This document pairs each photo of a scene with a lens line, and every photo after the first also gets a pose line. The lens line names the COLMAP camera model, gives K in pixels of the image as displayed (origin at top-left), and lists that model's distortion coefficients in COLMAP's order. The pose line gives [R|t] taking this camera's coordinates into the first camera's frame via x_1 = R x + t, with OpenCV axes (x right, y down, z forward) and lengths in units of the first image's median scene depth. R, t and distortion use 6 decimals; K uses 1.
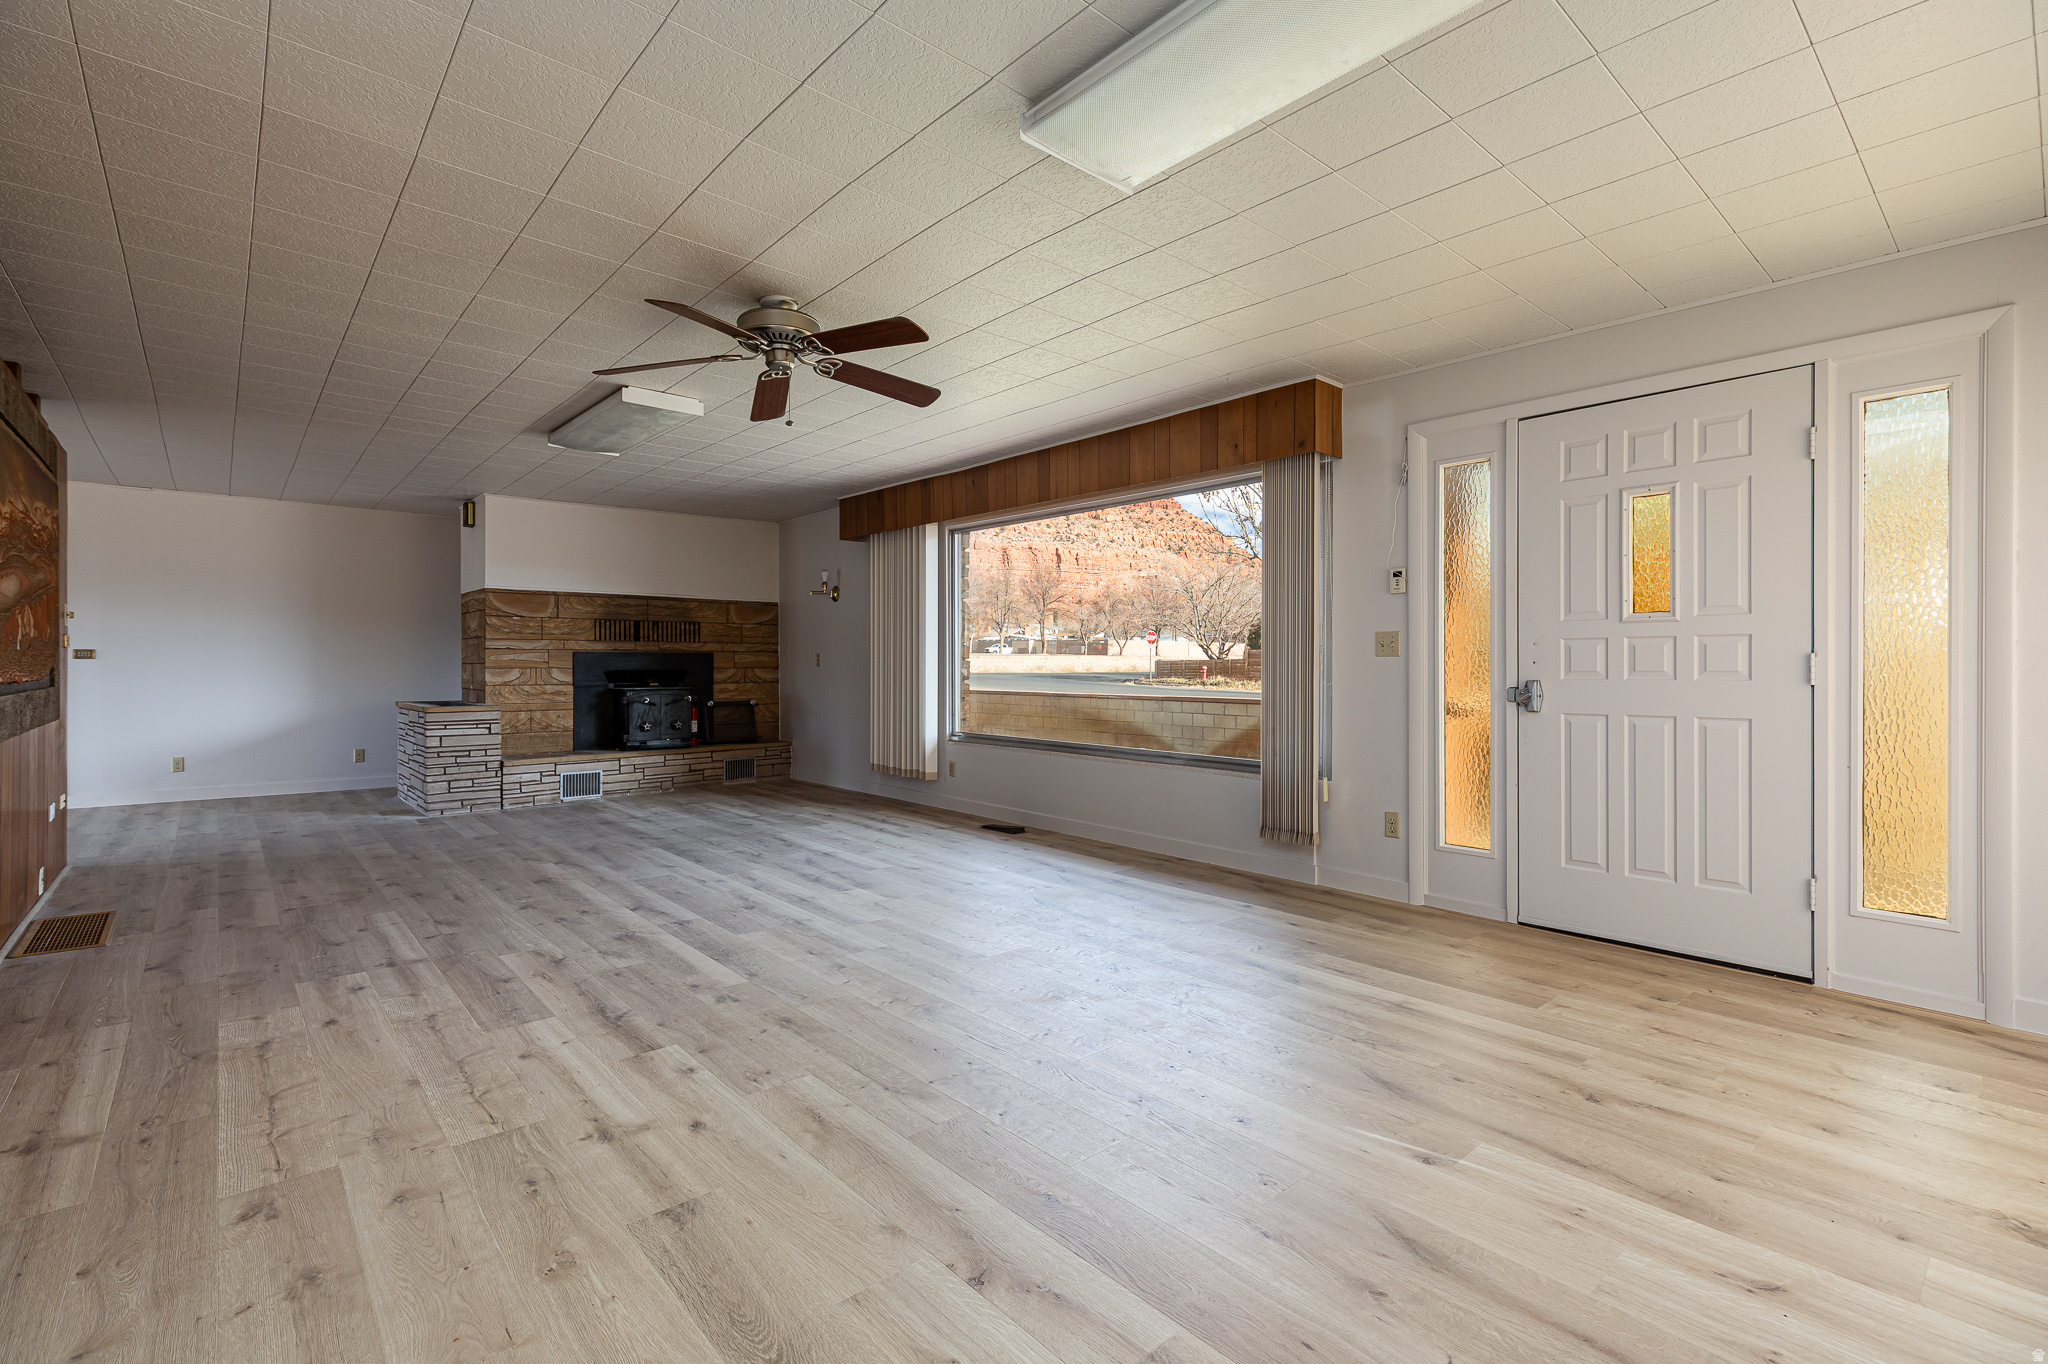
lens RADIAL K [[920.3, 0, 1017.1], [0, 920.3, 668.9], [0, 0, 1]] dist [0.004036, 0.000042]
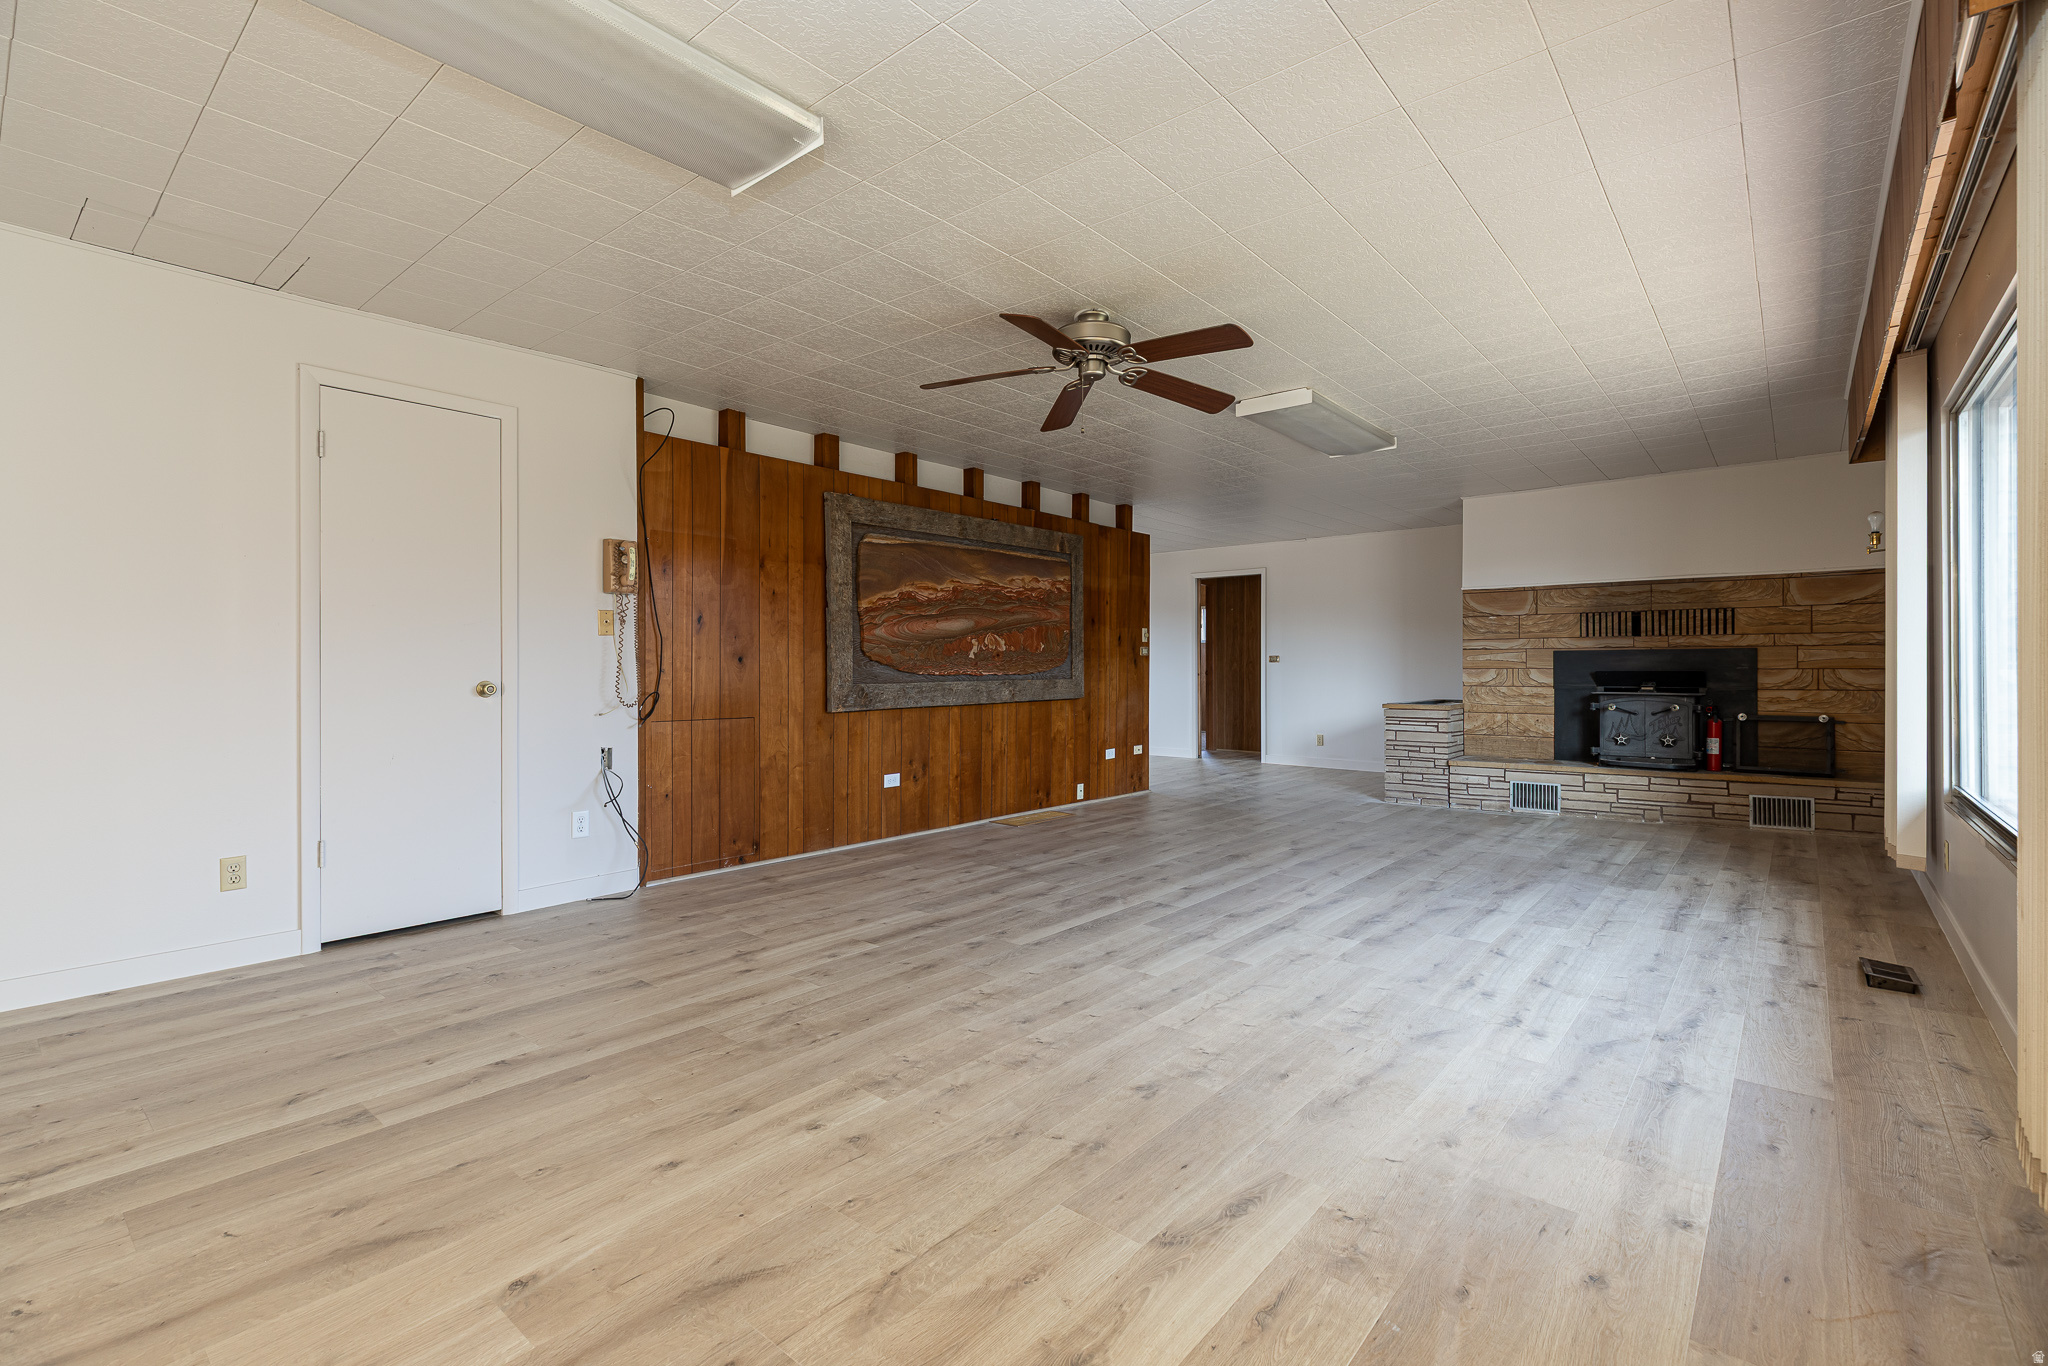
lens RADIAL K [[920.3, 0, 1017.1], [0, 920.3, 669.9], [0, 0, 1]] dist [0.004036, 0.000042]
pose [[0.152063, 0.001553, -0.988370, 0.389590], [-0.003035, 0.999995, 0.001104, 0.001035], [0.988366, 0.002832, 0.152067, 0.392134]]
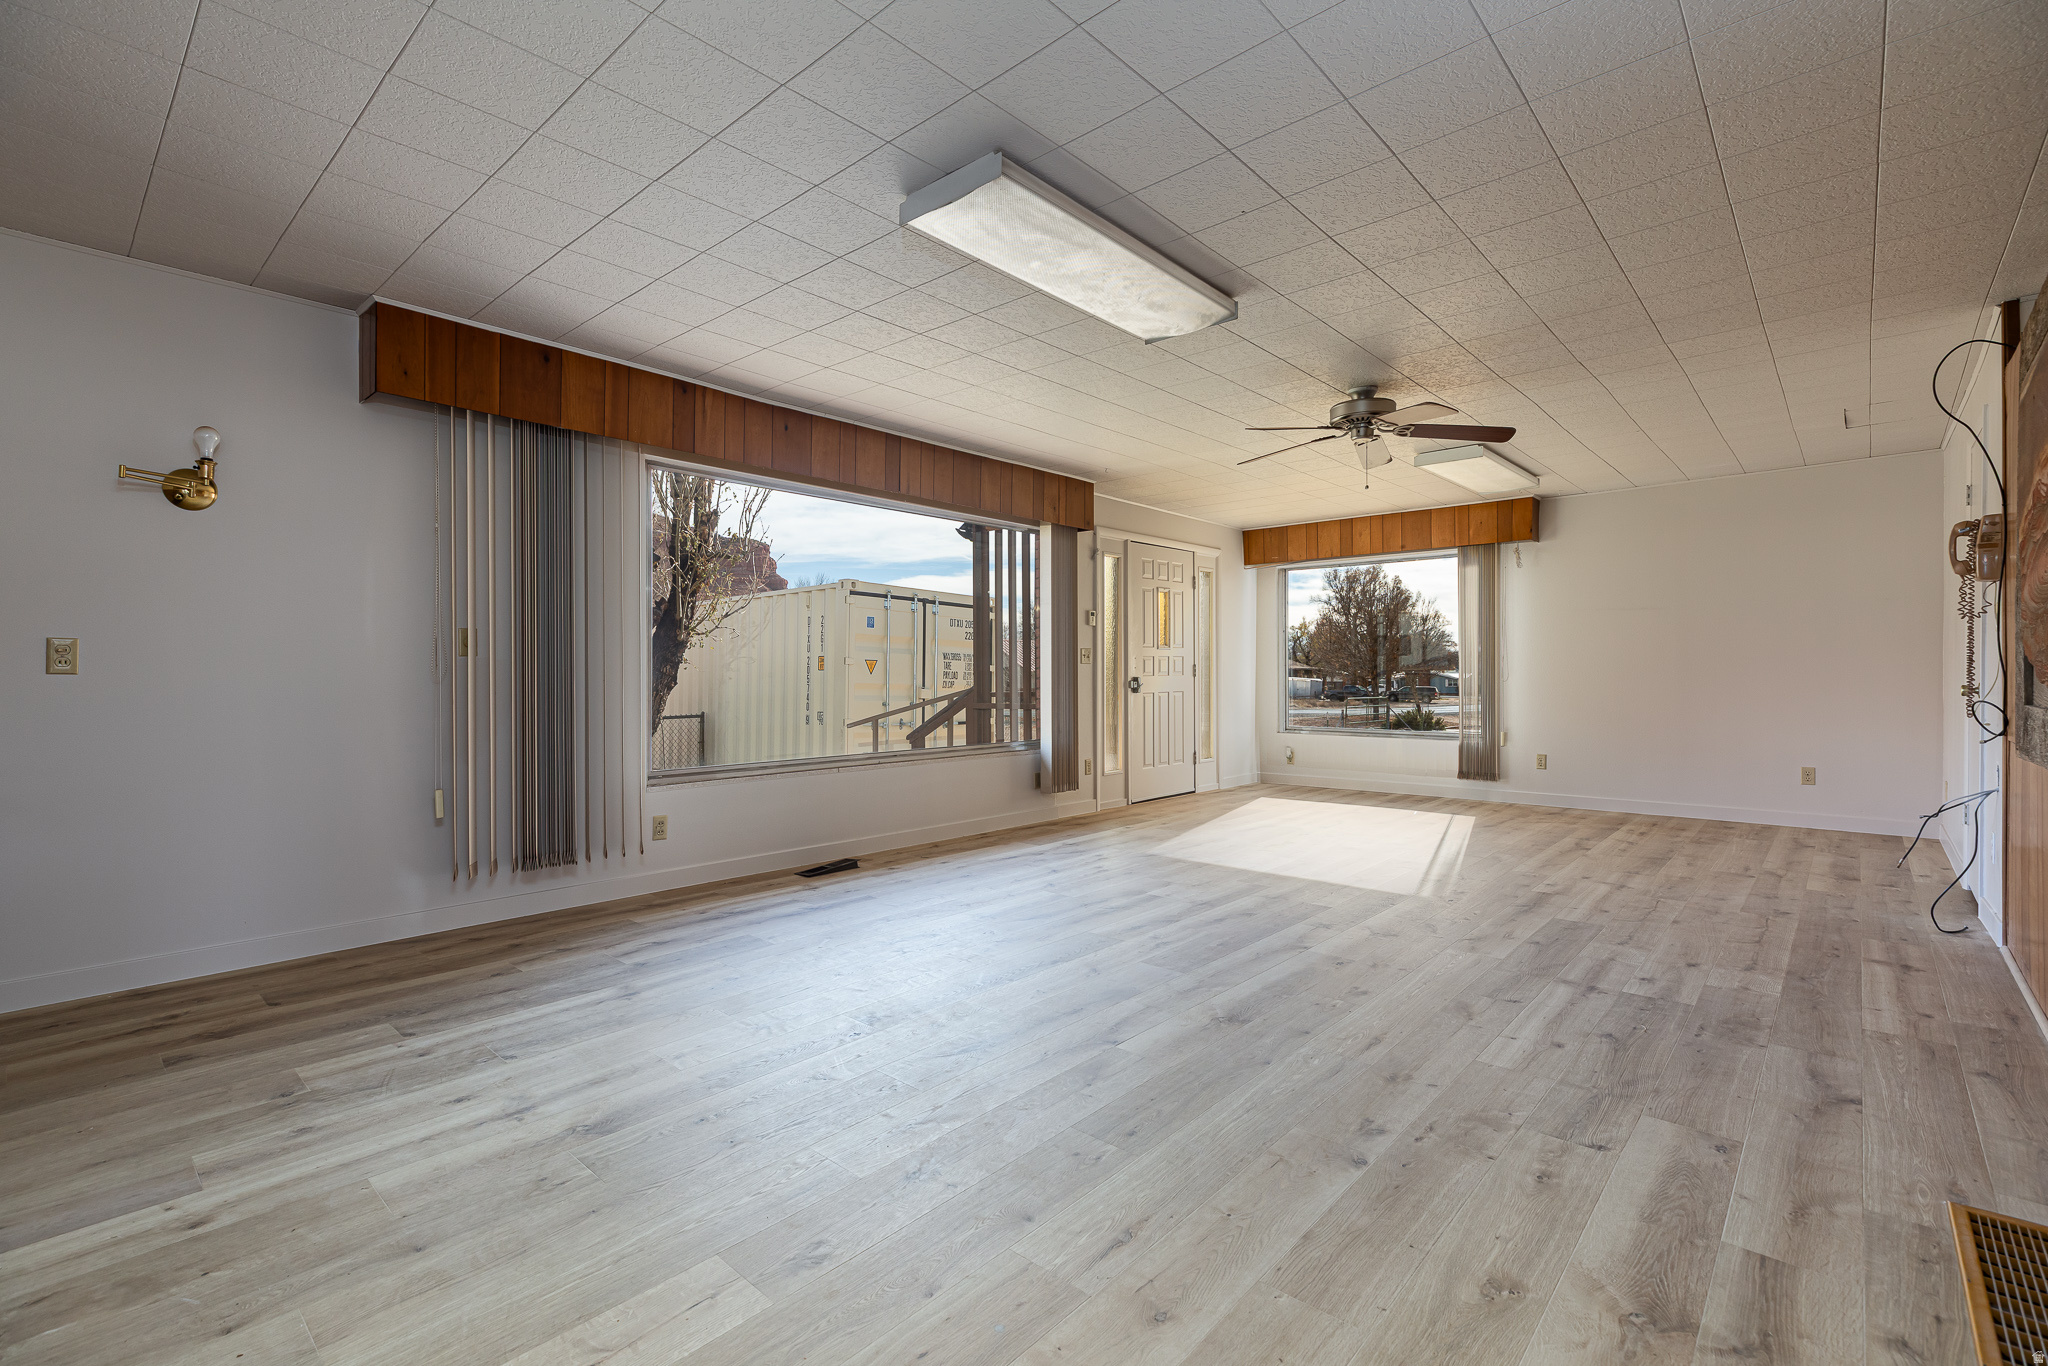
lens RADIAL K [[920.3, 0, 1017.1], [0, 920.3, 669.9], [0, 0, 1]] dist [0.004036, 0.000042]
pose [[-0.115770, -0.000150, 0.993276, -0.765915], [0.005891, 0.999982, 0.000837, -0.002860], [-0.993259, 0.005949, -0.115767, 0.838681]]
